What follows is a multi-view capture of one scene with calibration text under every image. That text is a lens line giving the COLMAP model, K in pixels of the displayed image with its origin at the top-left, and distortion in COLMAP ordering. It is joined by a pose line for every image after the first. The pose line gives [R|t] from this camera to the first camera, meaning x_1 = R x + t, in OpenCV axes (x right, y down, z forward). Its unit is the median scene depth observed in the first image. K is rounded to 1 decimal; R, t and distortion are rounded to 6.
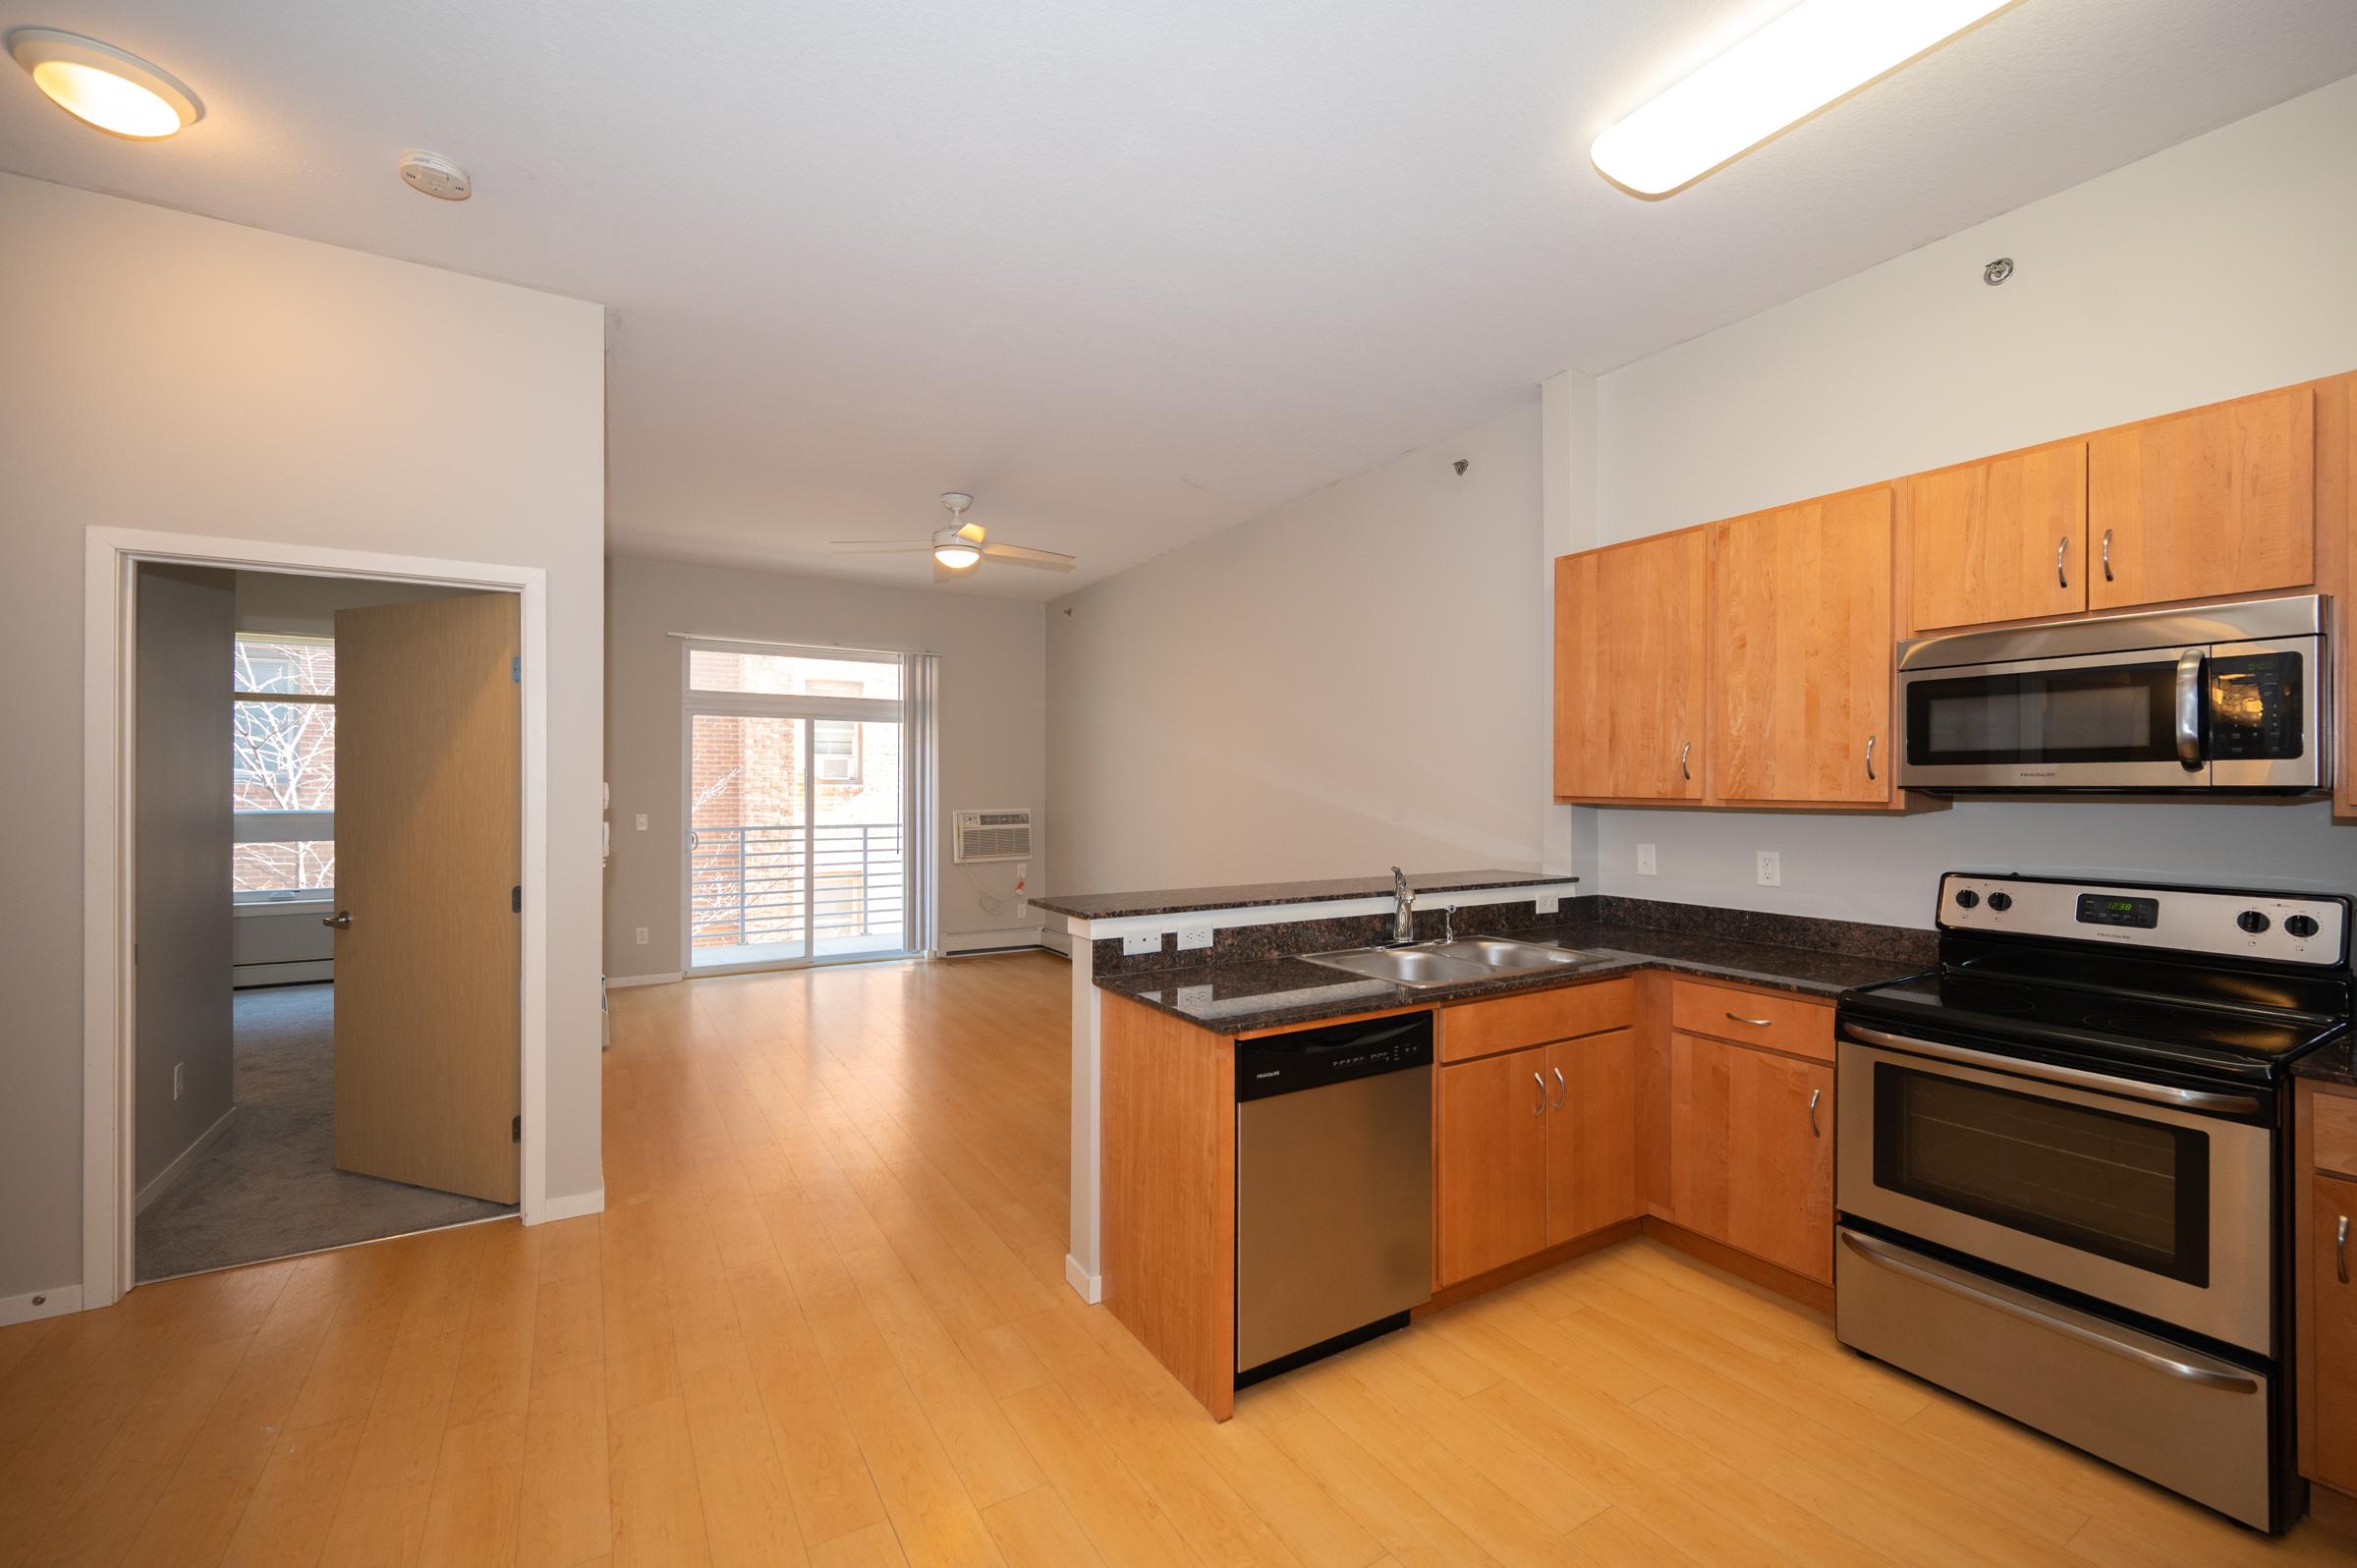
lens RADIAL K [[973.1, 0, 1178.5], [0, 973.1, 784.0], [0, 0, 1]] dist [0.001134, -0.000142]
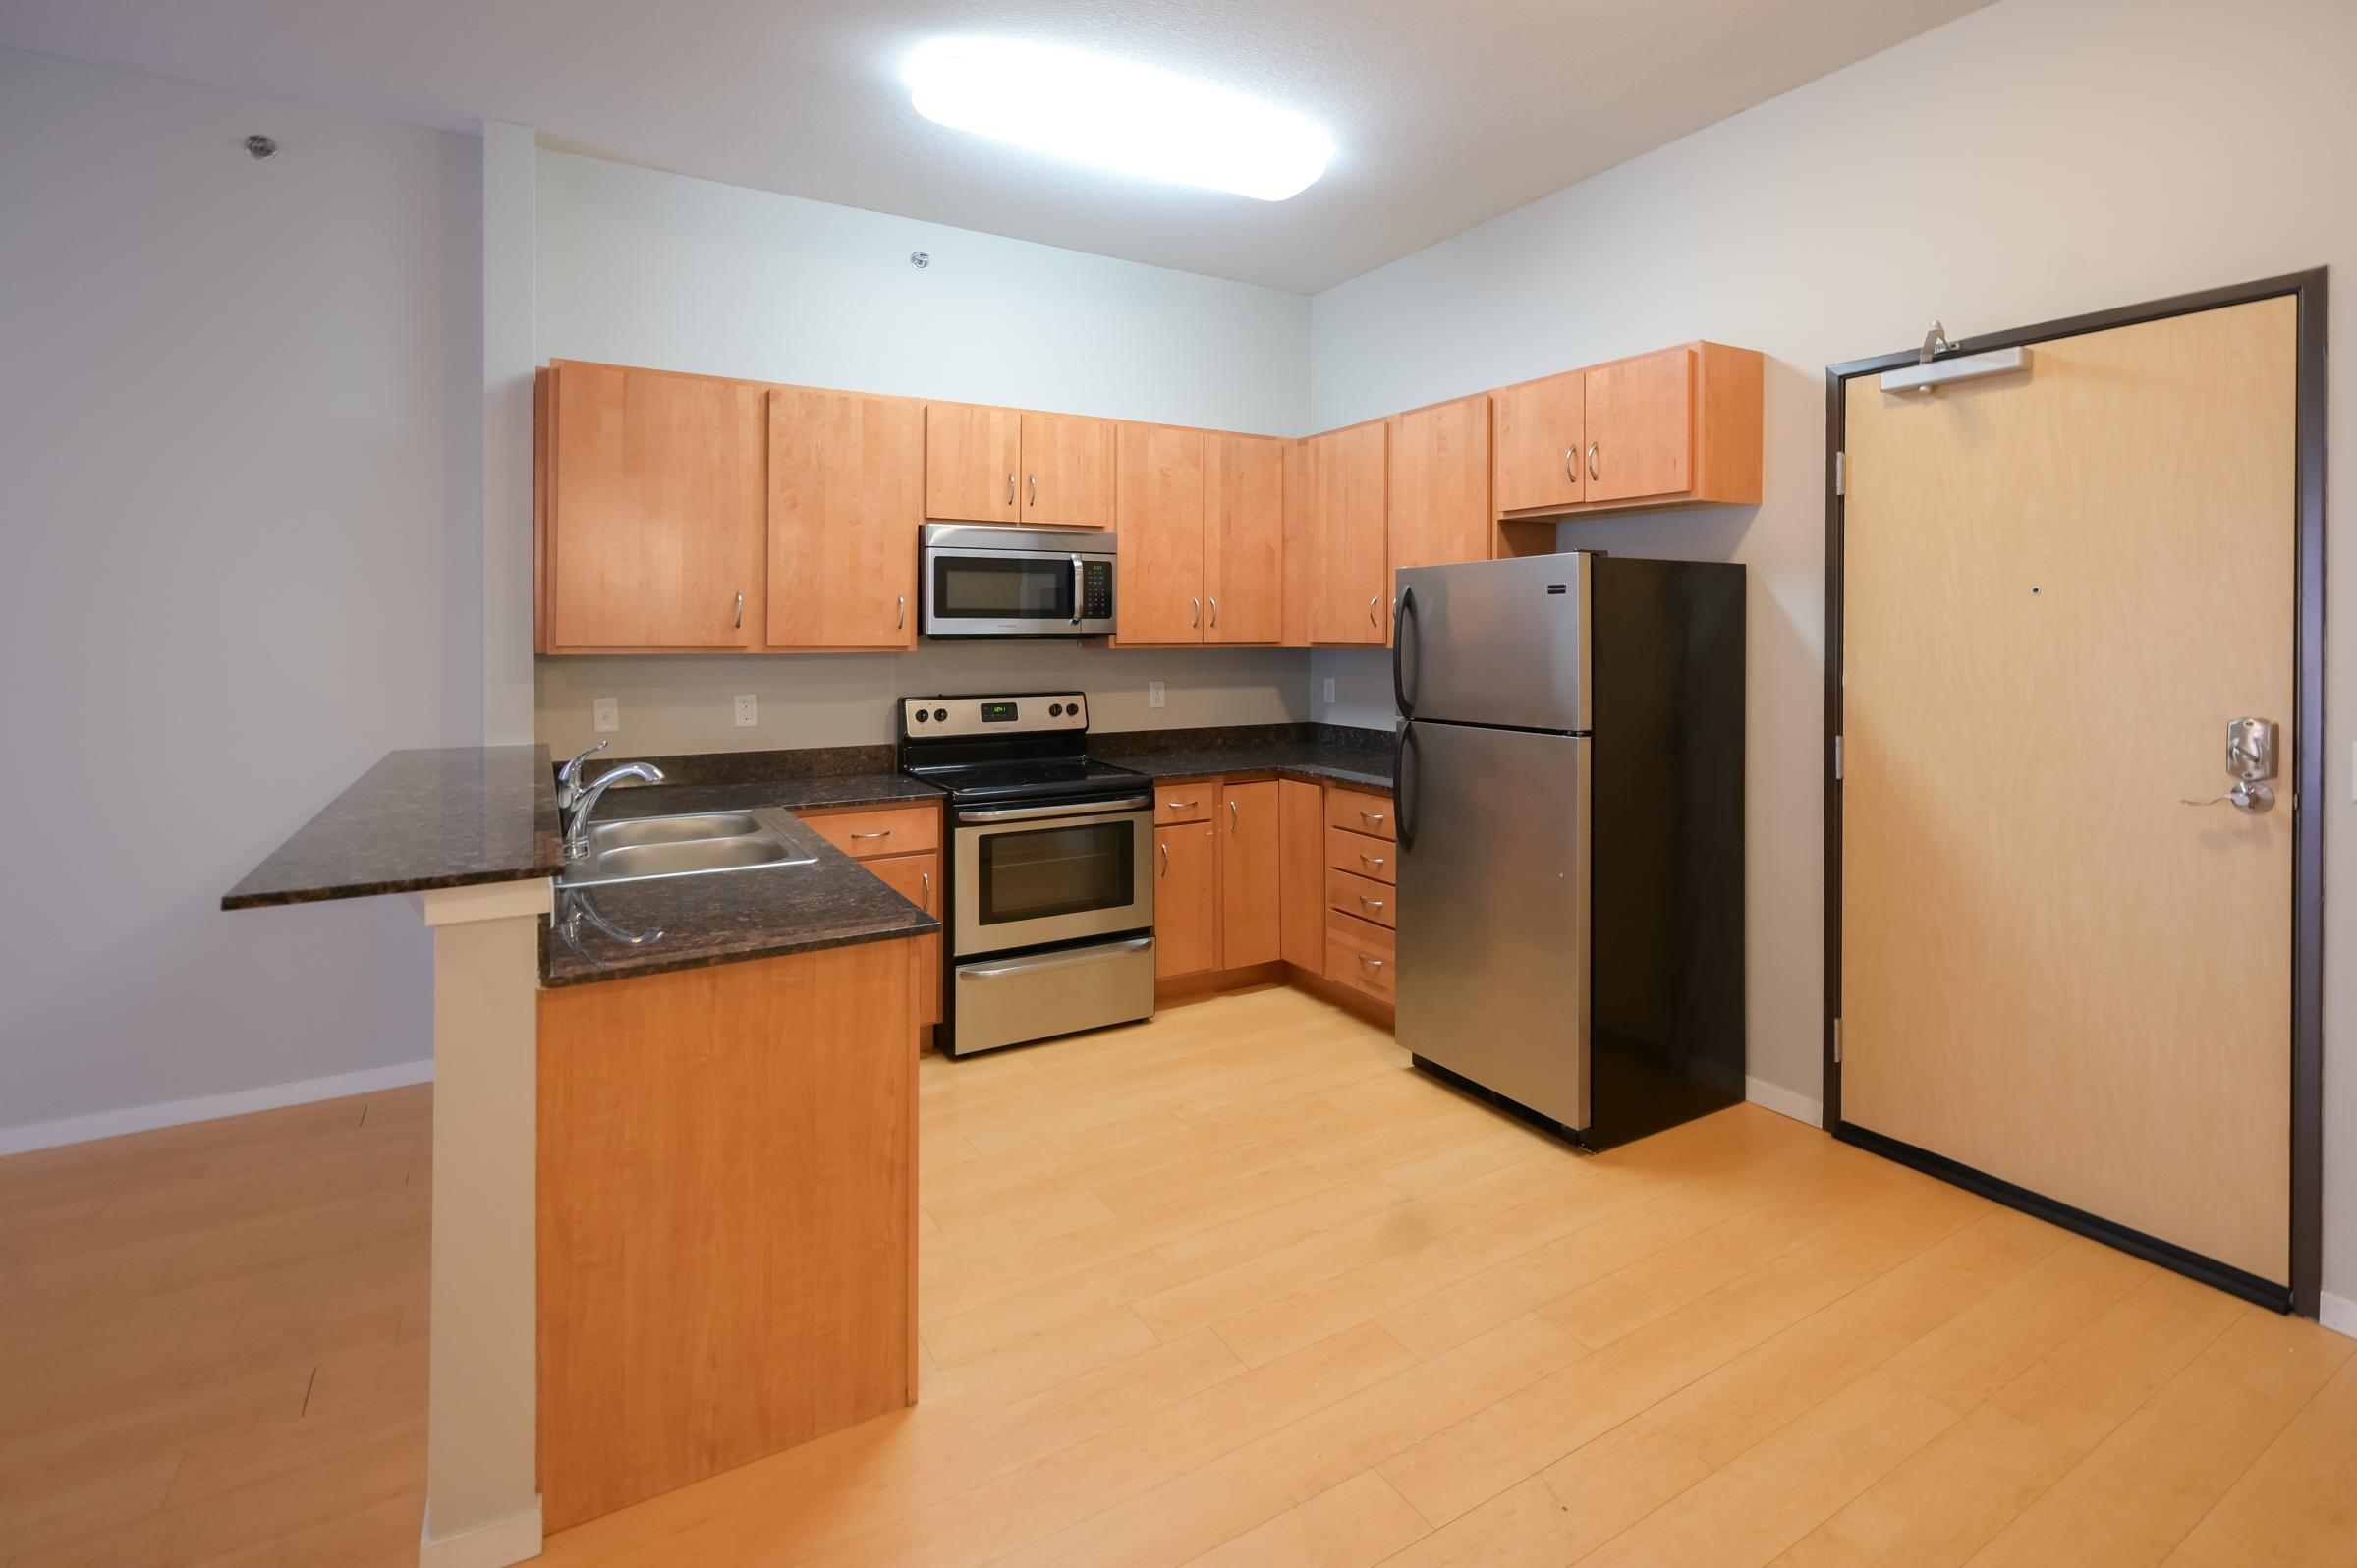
lens RADIAL K [[1062.6, 0, 1170.1], [0, 1062.6, 653.9], [0, 0, 1]] dist [0.002416, 0.000137]
pose [[0.044066, -0.024000, 0.998740, -0.745259], [-0.001195, 0.999709, 0.024076, -0.006102], [-0.999028, -0.002254, 0.044025, 0.656374]]
